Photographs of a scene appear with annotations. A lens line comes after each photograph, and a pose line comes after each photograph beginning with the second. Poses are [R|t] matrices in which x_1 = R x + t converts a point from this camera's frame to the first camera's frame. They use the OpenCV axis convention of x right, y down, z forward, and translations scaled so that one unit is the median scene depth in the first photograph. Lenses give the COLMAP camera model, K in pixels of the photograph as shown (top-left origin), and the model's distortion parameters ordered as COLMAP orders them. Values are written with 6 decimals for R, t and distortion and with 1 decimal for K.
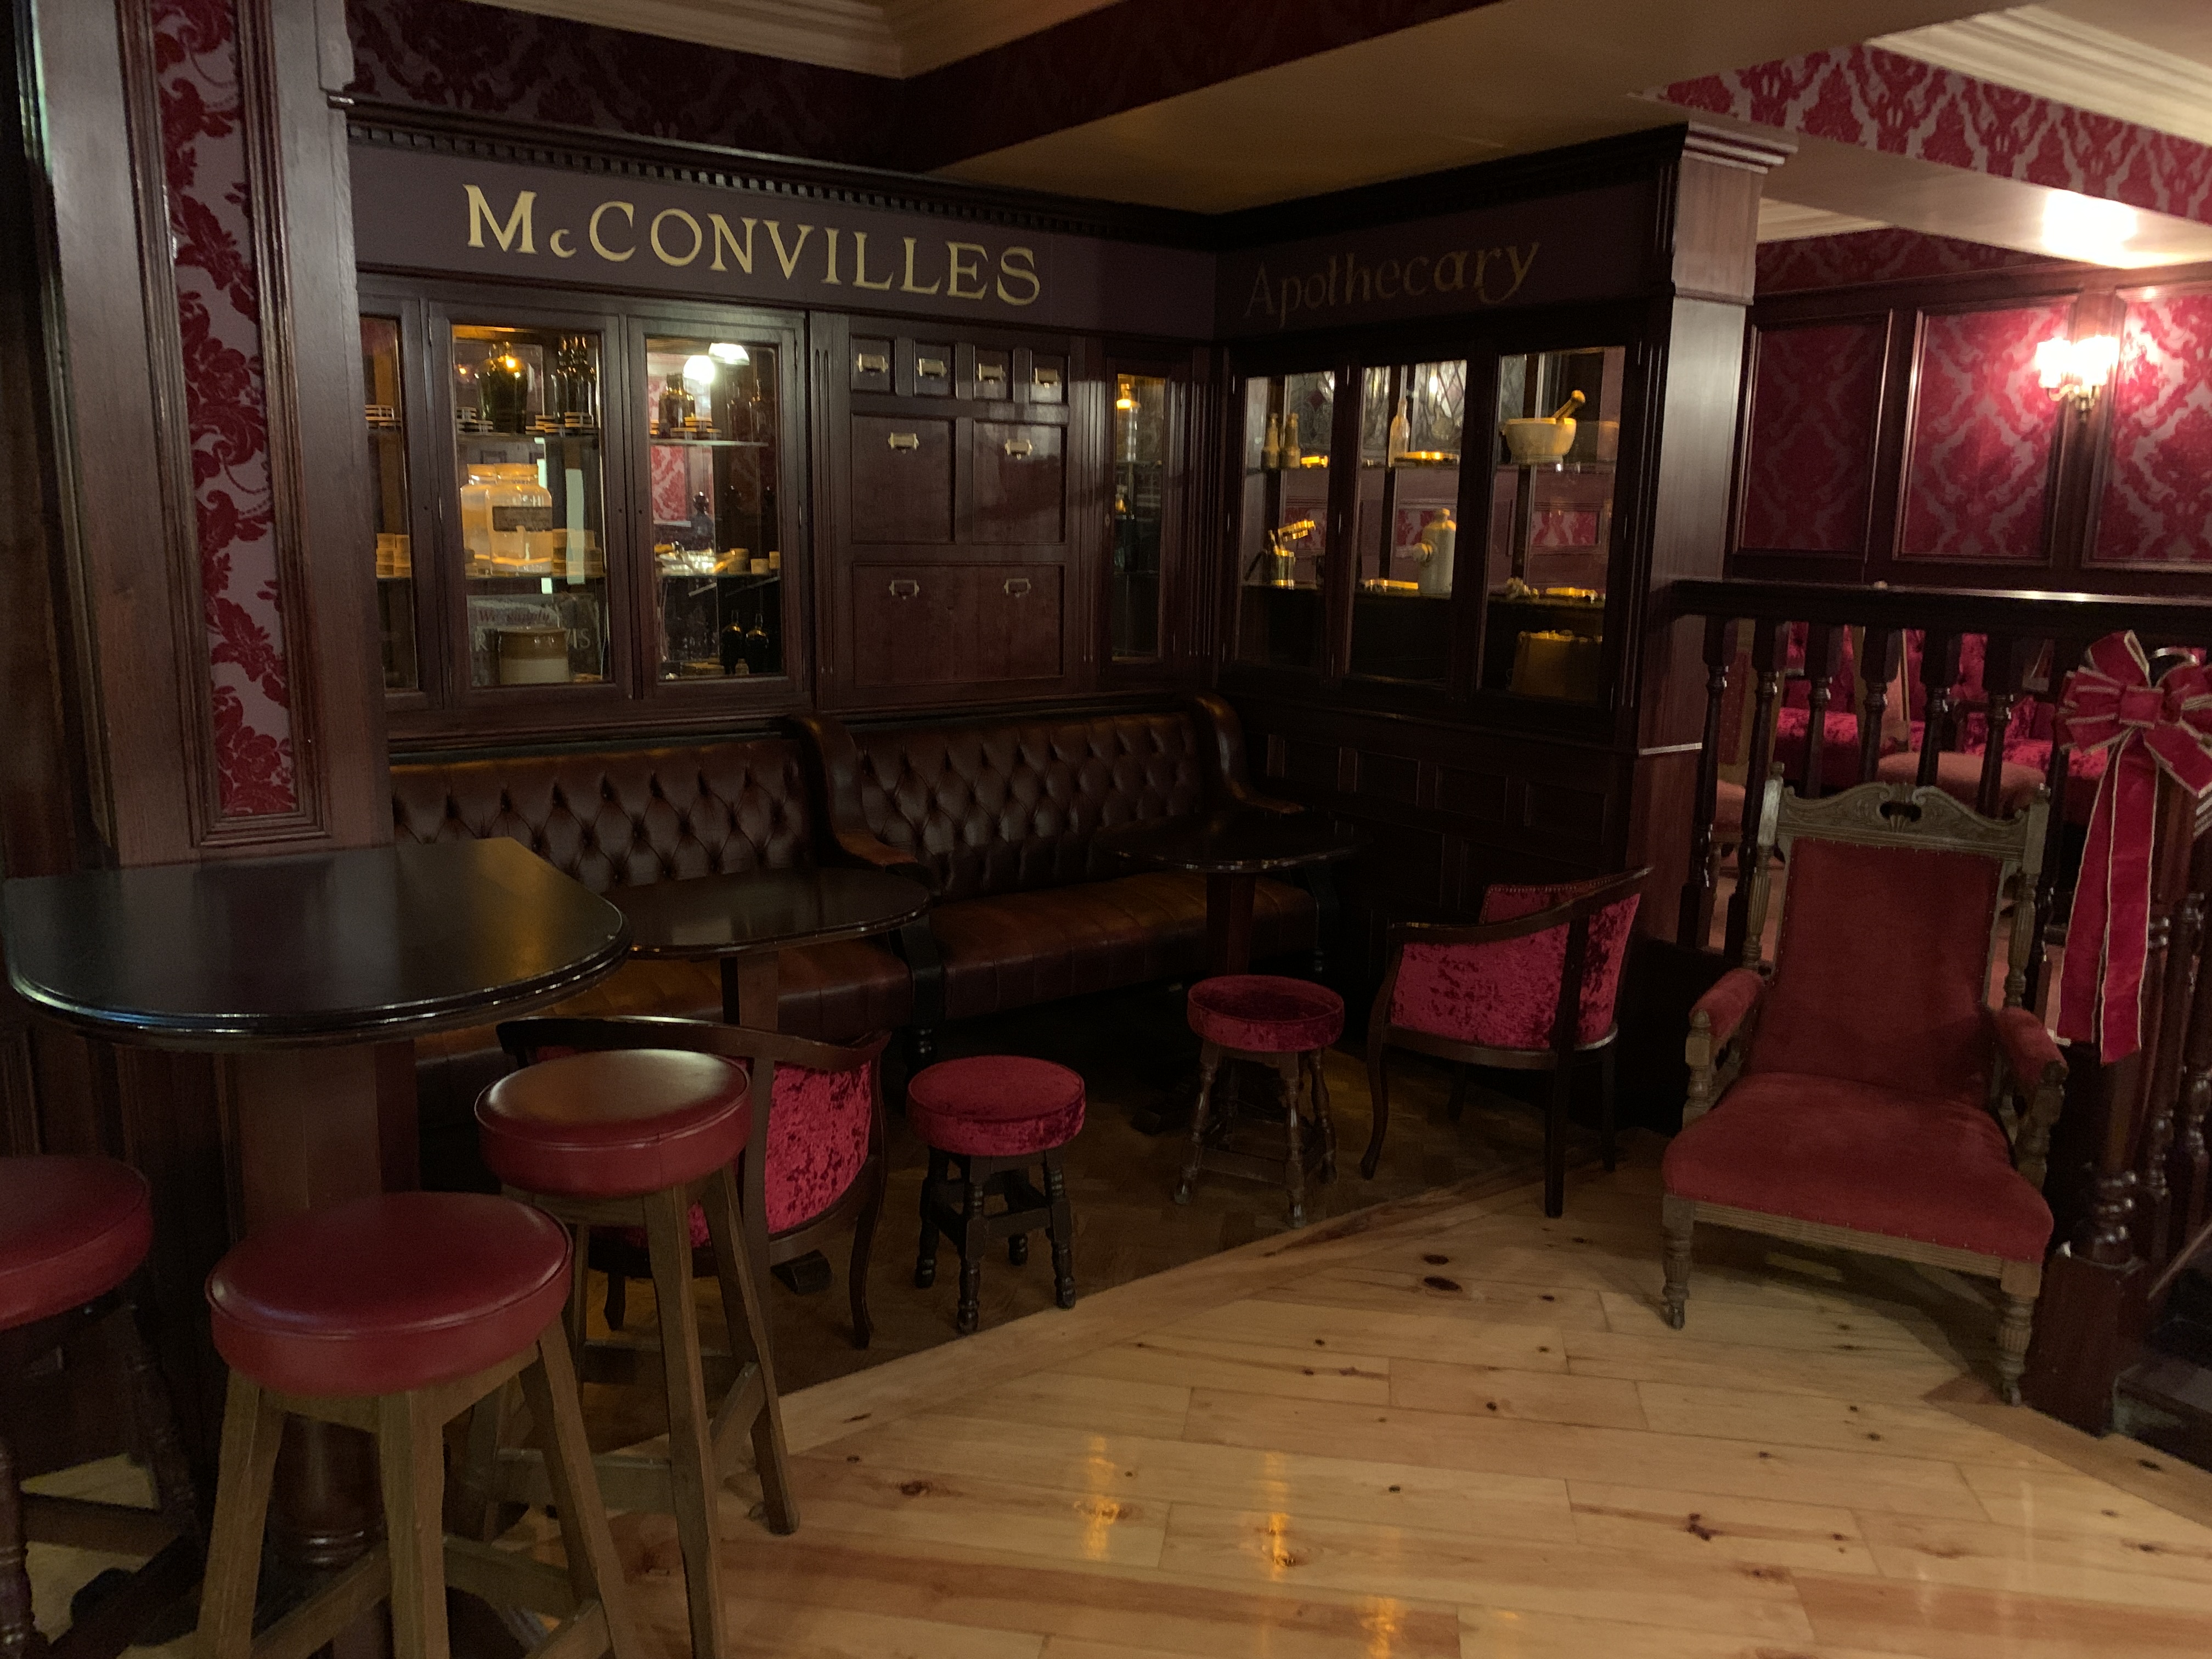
lens RADIAL K [[1713.3, 0, 1055.0], [0, 1713.3, 826.4], [0, 0, 1]] dist [0.013931, -0.006712]
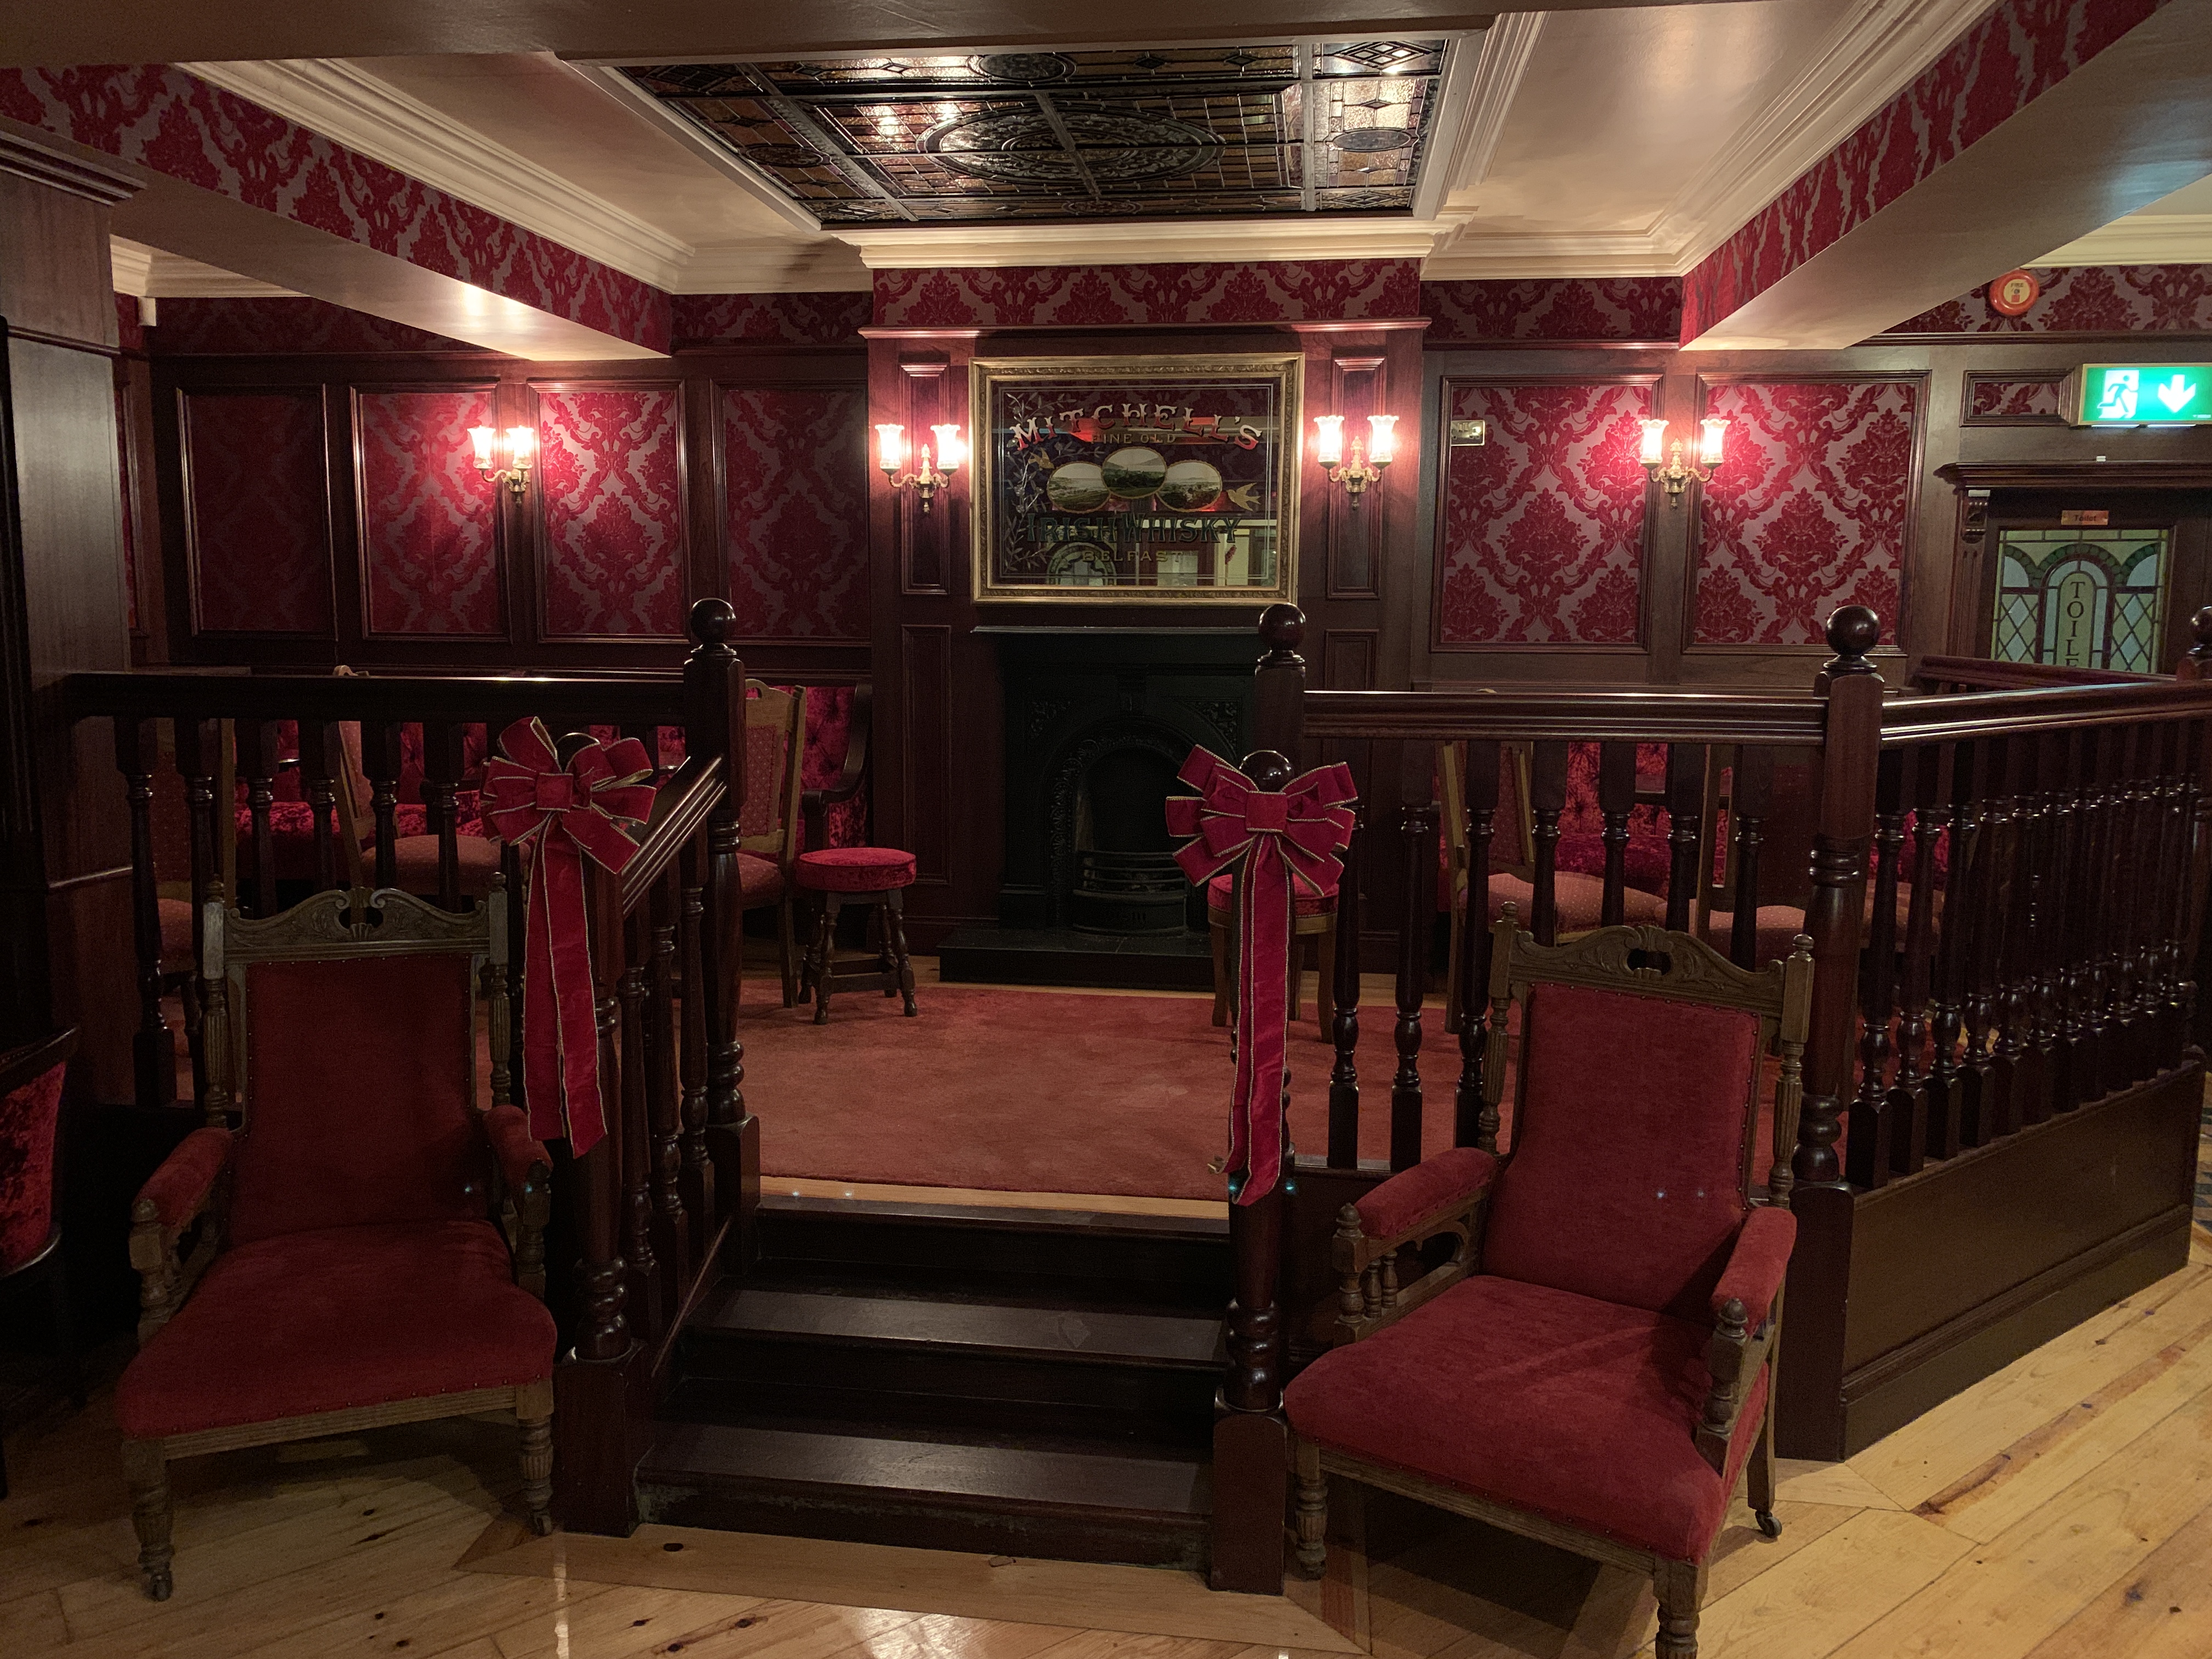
lens RADIAL K [[1644.8, 0, 1106.0], [0, 1644.8, 829.5], [0, 0, 1]] dist [0.077565, -0.037935]
pose [[0.674976, -0.119094, 0.728165, 0.097248], [0.145061, 0.989046, 0.027298, -0.018589], [-0.723440, 0.087202, 0.684858, 0.079545]]
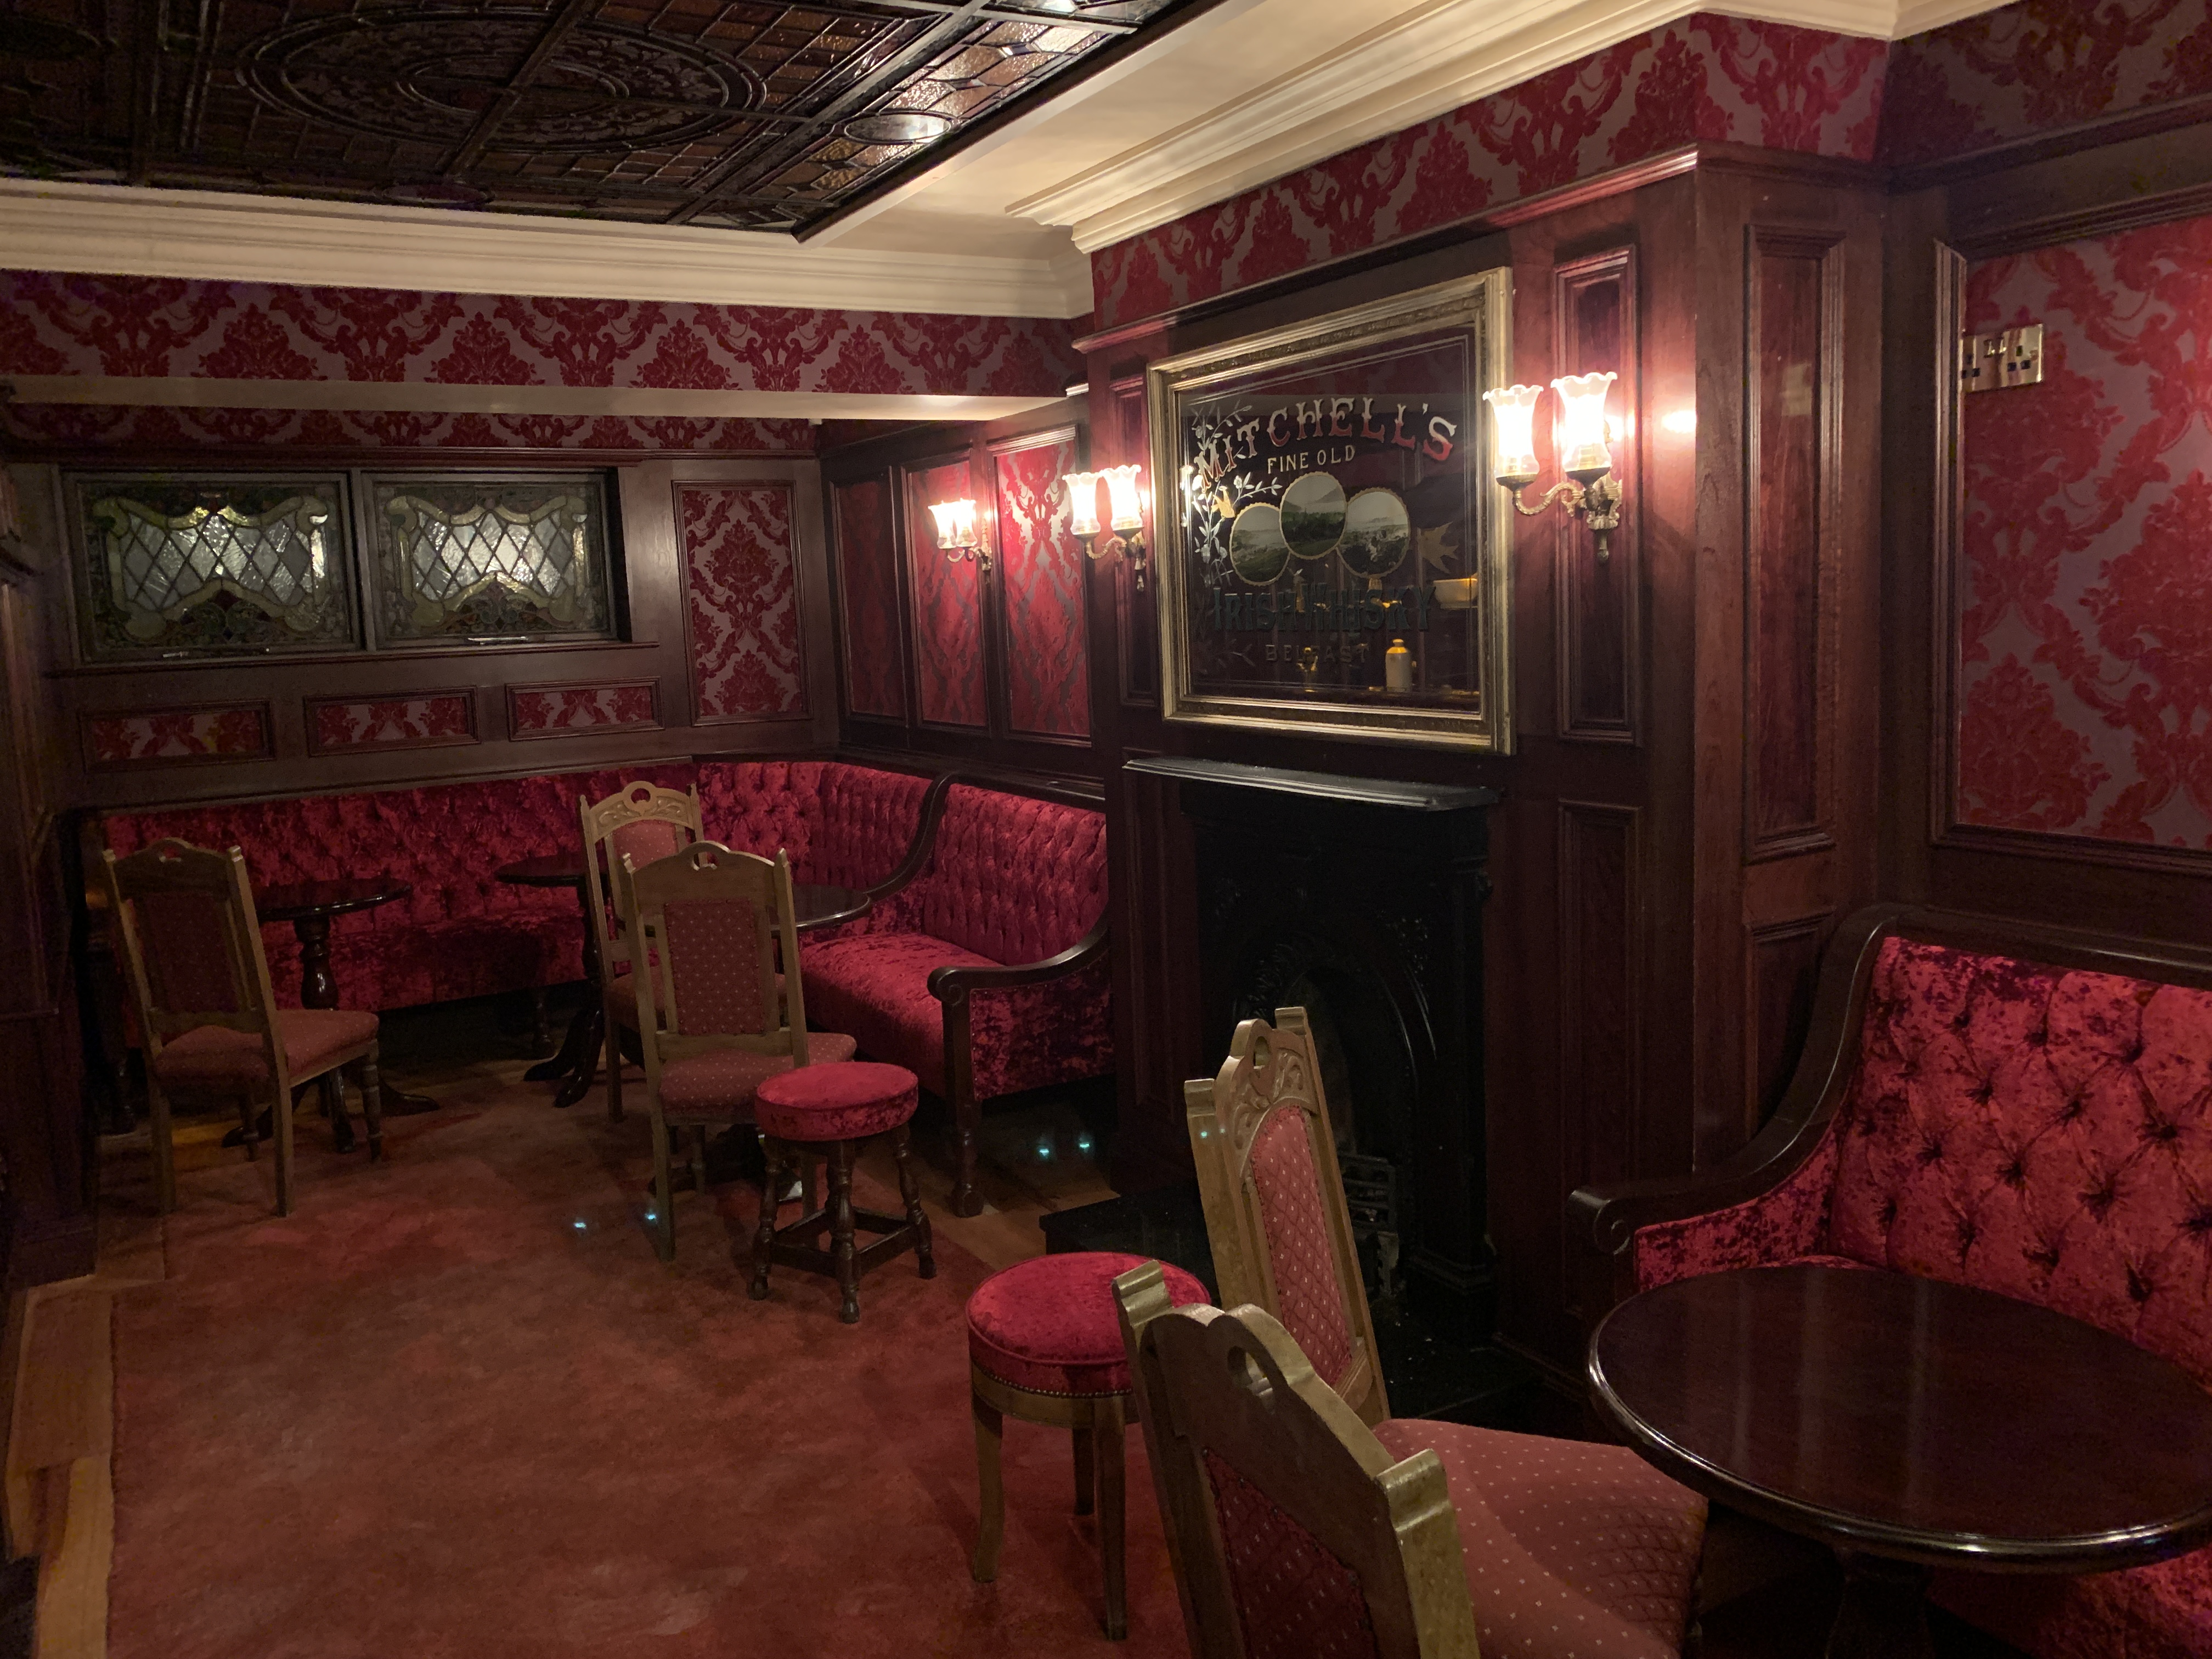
lens RADIAL K [[1692.9, 0, 1106.0], [0, 1692.9, 829.5], [0, 0, 1]] dist [0.027650, -0.003118]
pose [[0.994808, -0.045351, -0.091101, 1.137475], [0.040681, 0.997793, -0.052484, -0.078091], [0.093280, 0.048505, 0.994458, 0.143771]]
